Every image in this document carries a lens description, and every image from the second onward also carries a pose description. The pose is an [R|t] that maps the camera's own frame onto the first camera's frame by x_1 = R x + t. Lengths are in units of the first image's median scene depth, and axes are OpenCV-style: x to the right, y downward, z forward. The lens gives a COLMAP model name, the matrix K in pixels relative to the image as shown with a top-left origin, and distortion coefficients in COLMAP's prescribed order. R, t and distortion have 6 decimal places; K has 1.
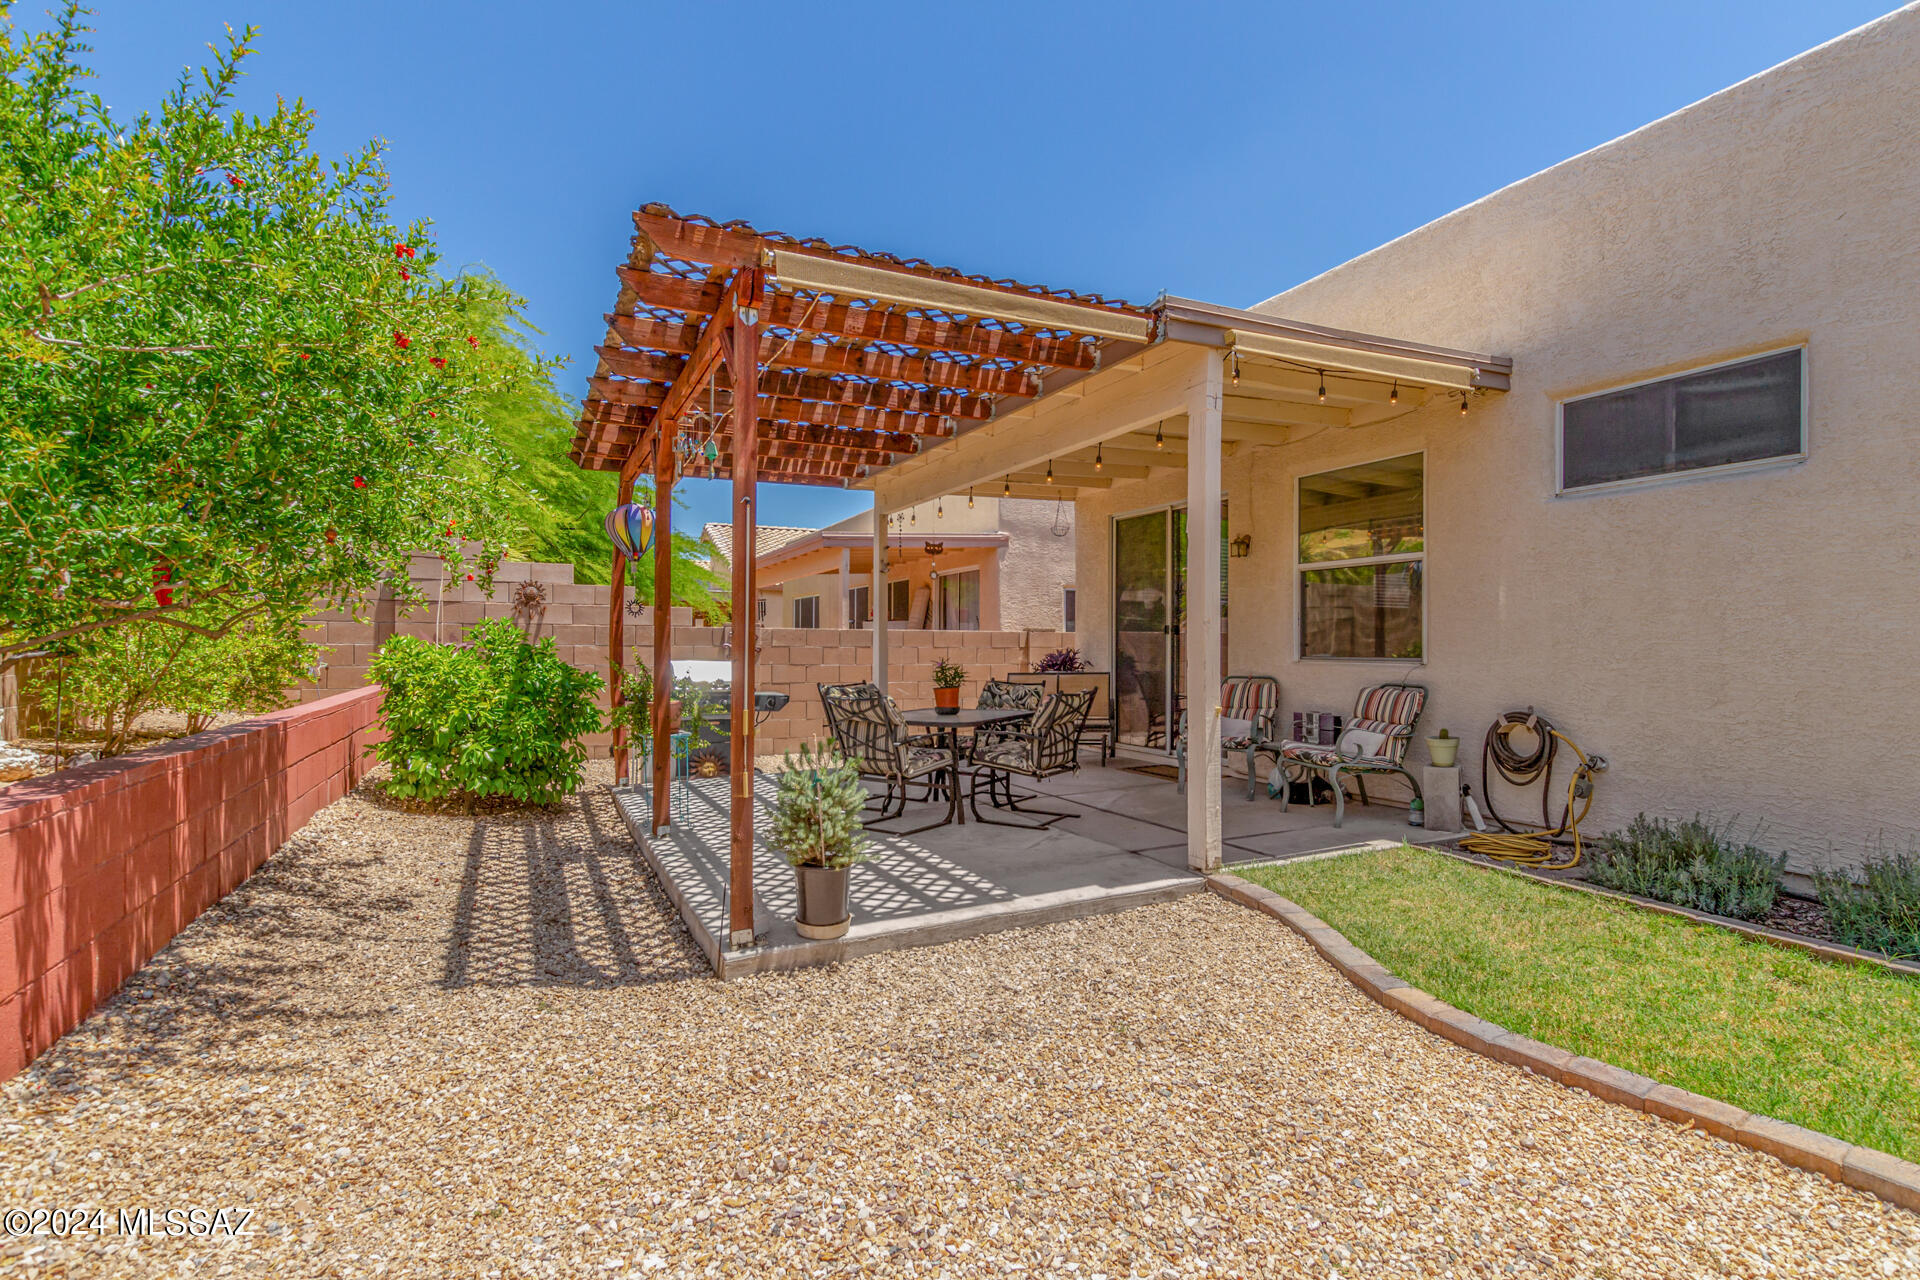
lens RADIAL K [[902.8, 0, 966.9], [0, 902.8, 643.6], [0, 0, 1]] dist [0.006872, -0.001097]
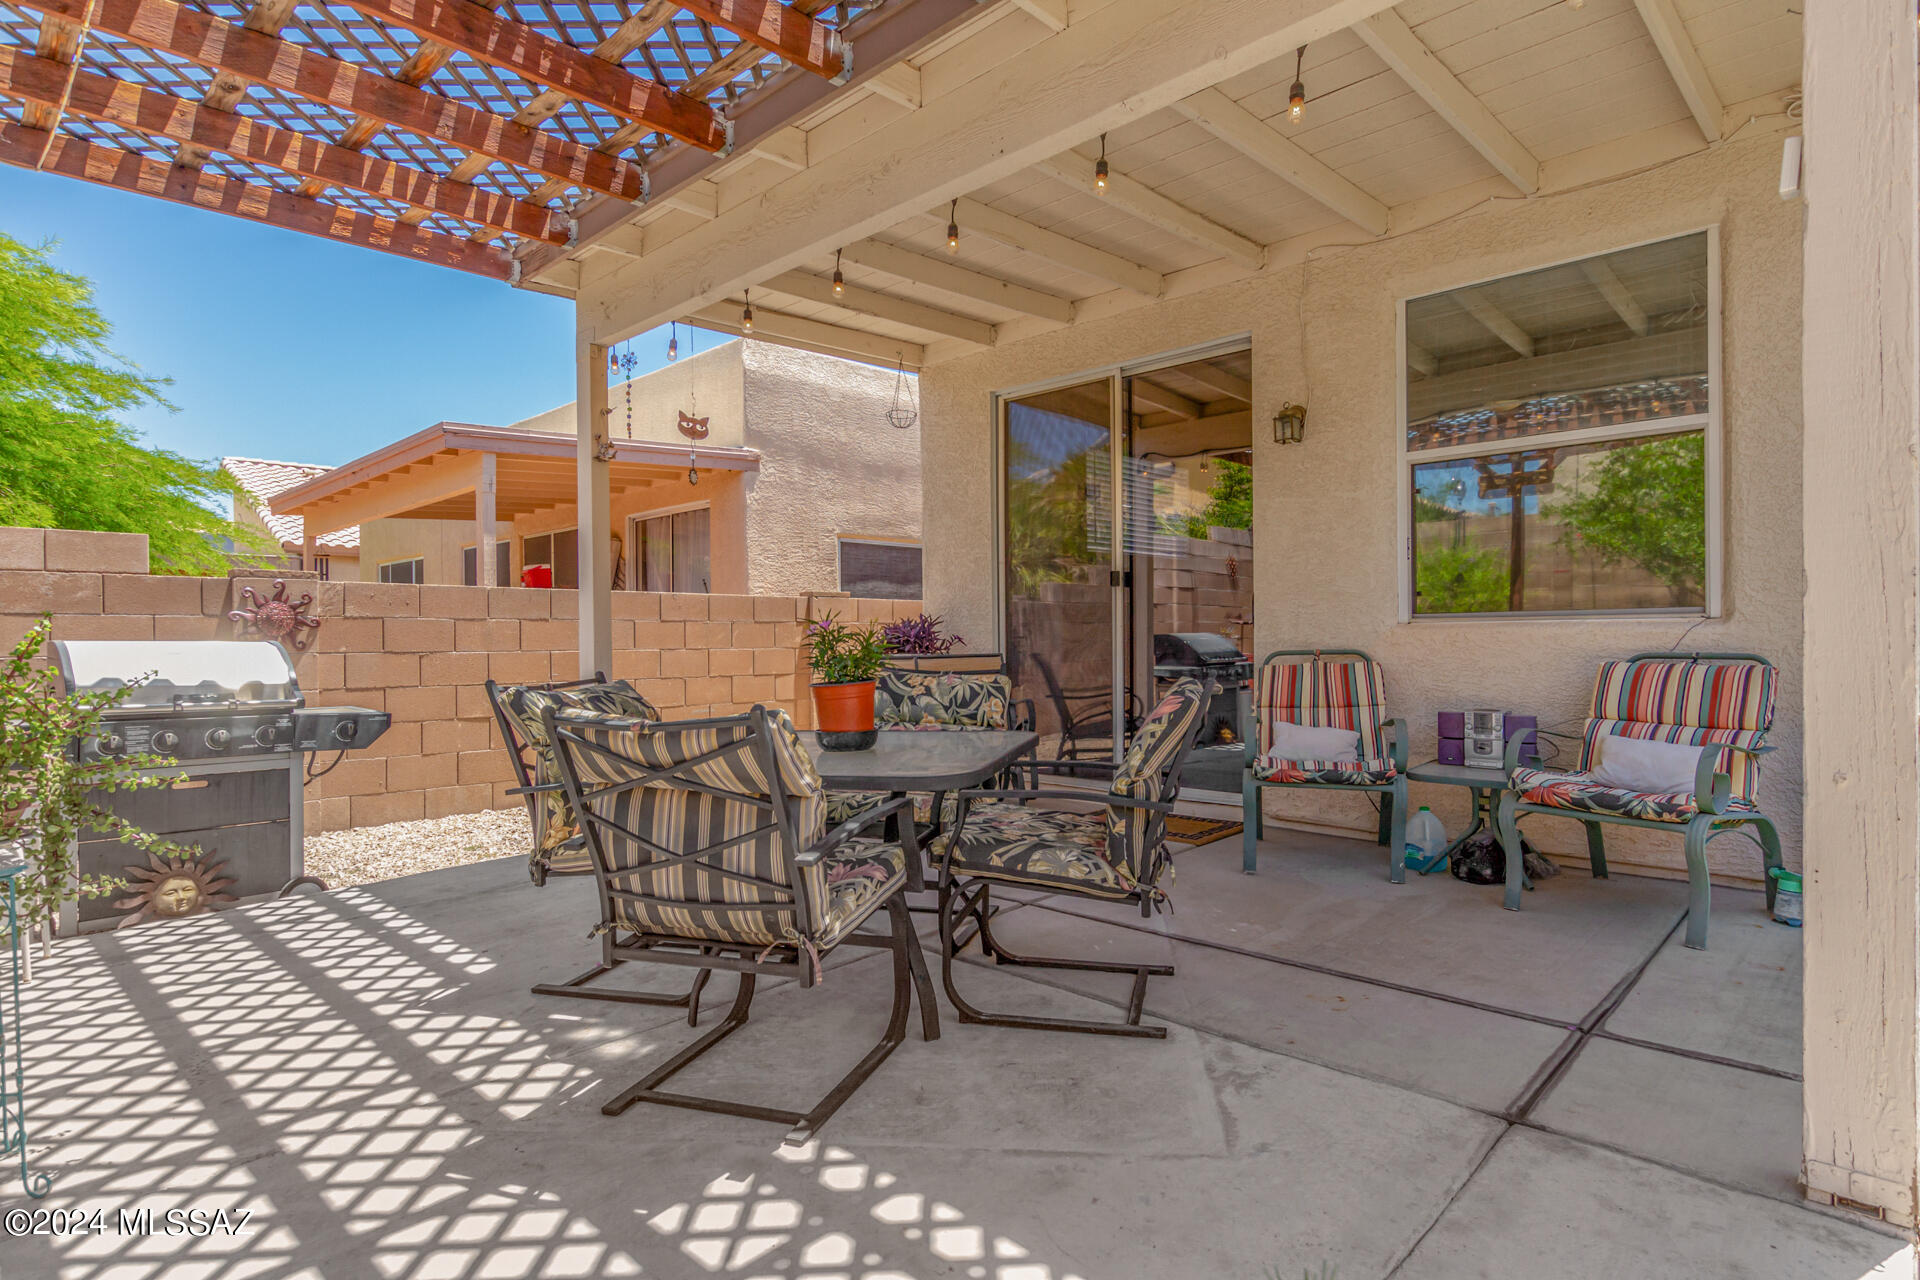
lens RADIAL K [[1002.4, 0, 968.1], [0, 1002.4, 641.3], [0, 0, 1]] dist [0.002932, 0.000064]
pose [[0.940601, -0.013078, 0.339262, -0.174328], [0.011878, 0.999914, 0.005614, 0.039388], [-0.339306, -0.001251, 0.940675, 0.784238]]
